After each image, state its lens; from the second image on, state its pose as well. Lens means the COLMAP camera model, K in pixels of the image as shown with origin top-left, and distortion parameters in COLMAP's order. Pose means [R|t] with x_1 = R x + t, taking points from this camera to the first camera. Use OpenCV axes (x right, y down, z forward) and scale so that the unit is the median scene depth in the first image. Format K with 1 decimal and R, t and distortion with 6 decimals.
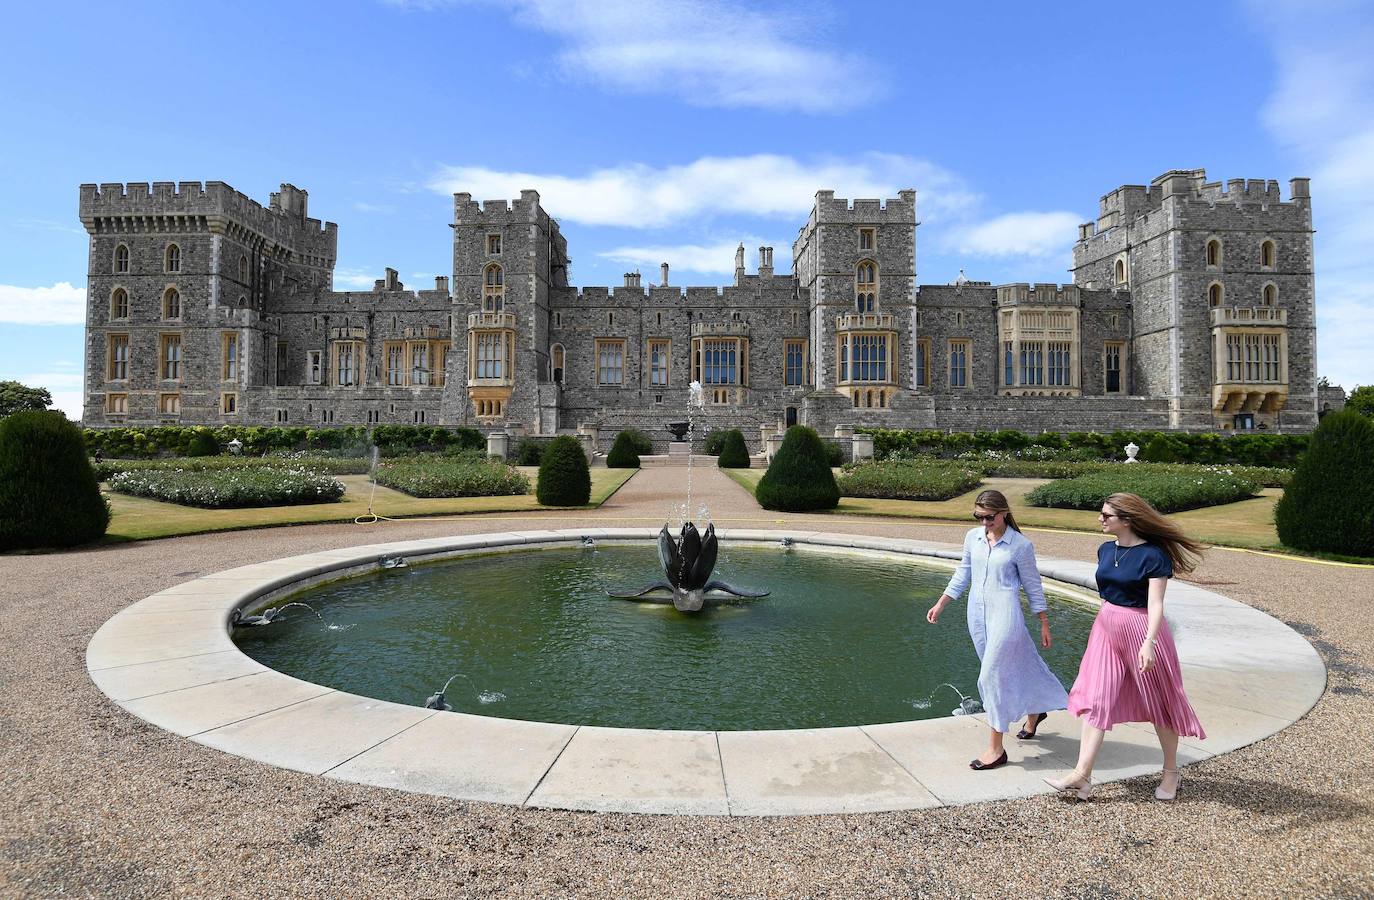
lens RADIAL K [[734.9, 0, 662.2], [0, 734.9, 430.1], [0, 0, 1]] dist [0.011637, -0.040408]
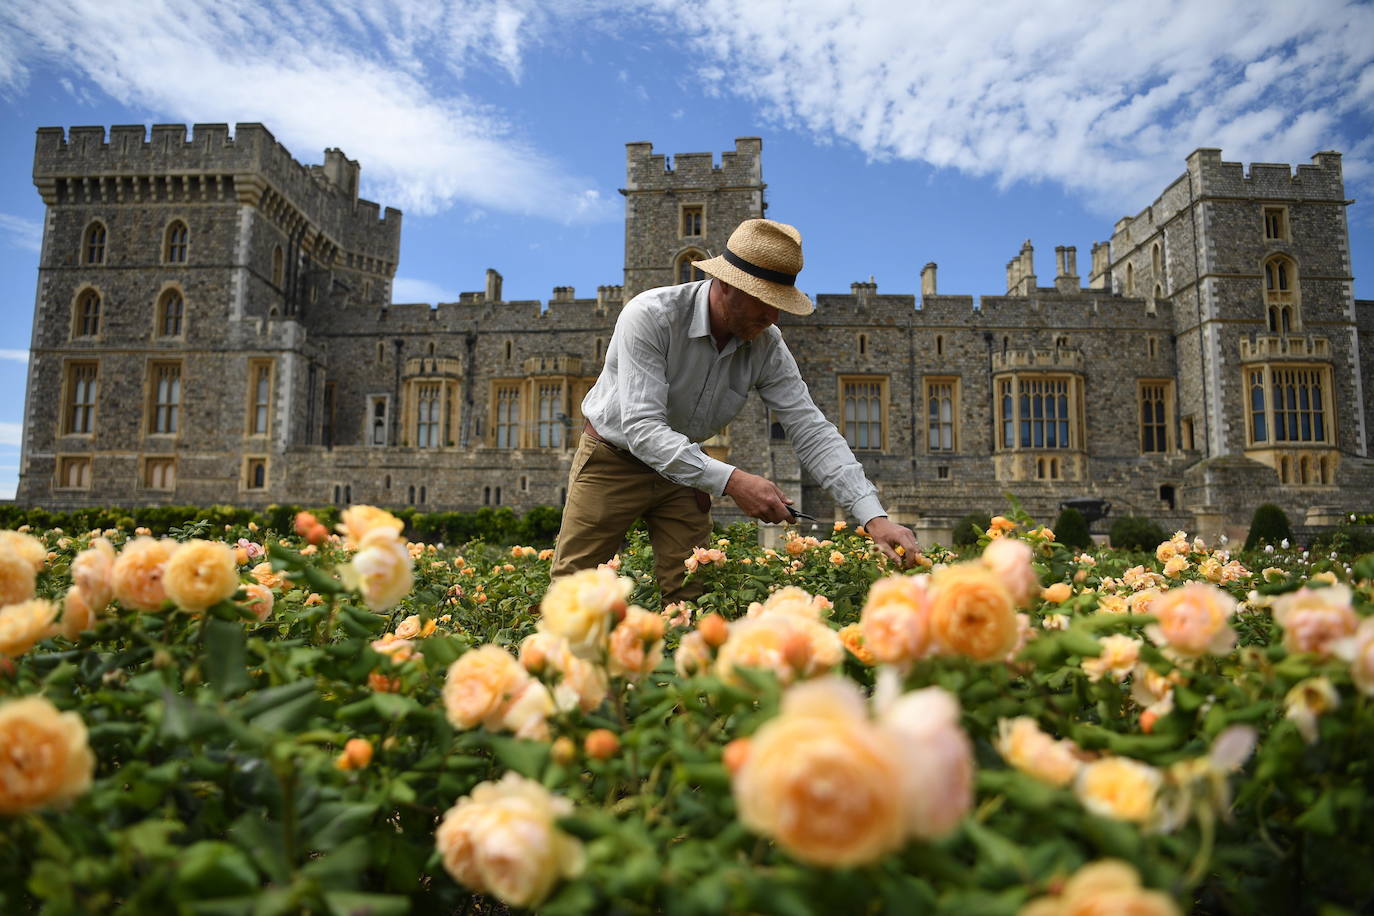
lens RADIAL K [[948.1, 0, 689.0], [0, 948.1, 462.1], [0, 0, 1]] dist [-0.069921, 0.010066]
pose [[0.999917, 0.005208, 0.011770, -0.239974], [-0.004138, 0.996007, -0.089181, 0.021518], [-0.012187, 0.089125, 0.995946, 0.224920]]
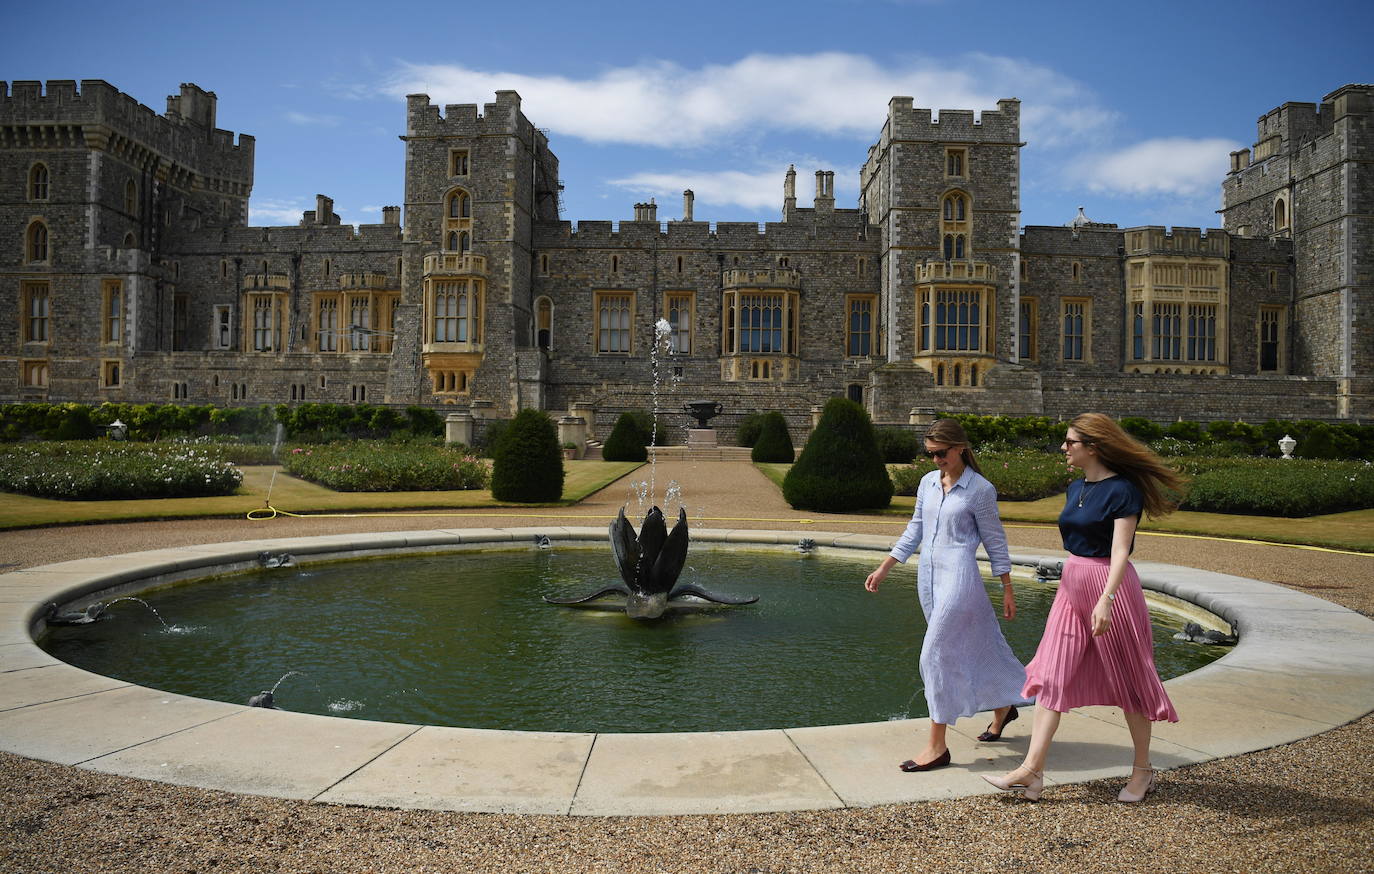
lens RADIAL K [[984.0, 0, 711.3], [0, 984.0, 450.6], [0, 0, 1]] dist [-0.074044, 0.017950]
pose [[0.999799, 0.008492, 0.018165, 0.011693], [-0.009073, 0.999442, 0.032157, 0.005300], [-0.017882, -0.032315, 0.999318, -0.001438]]
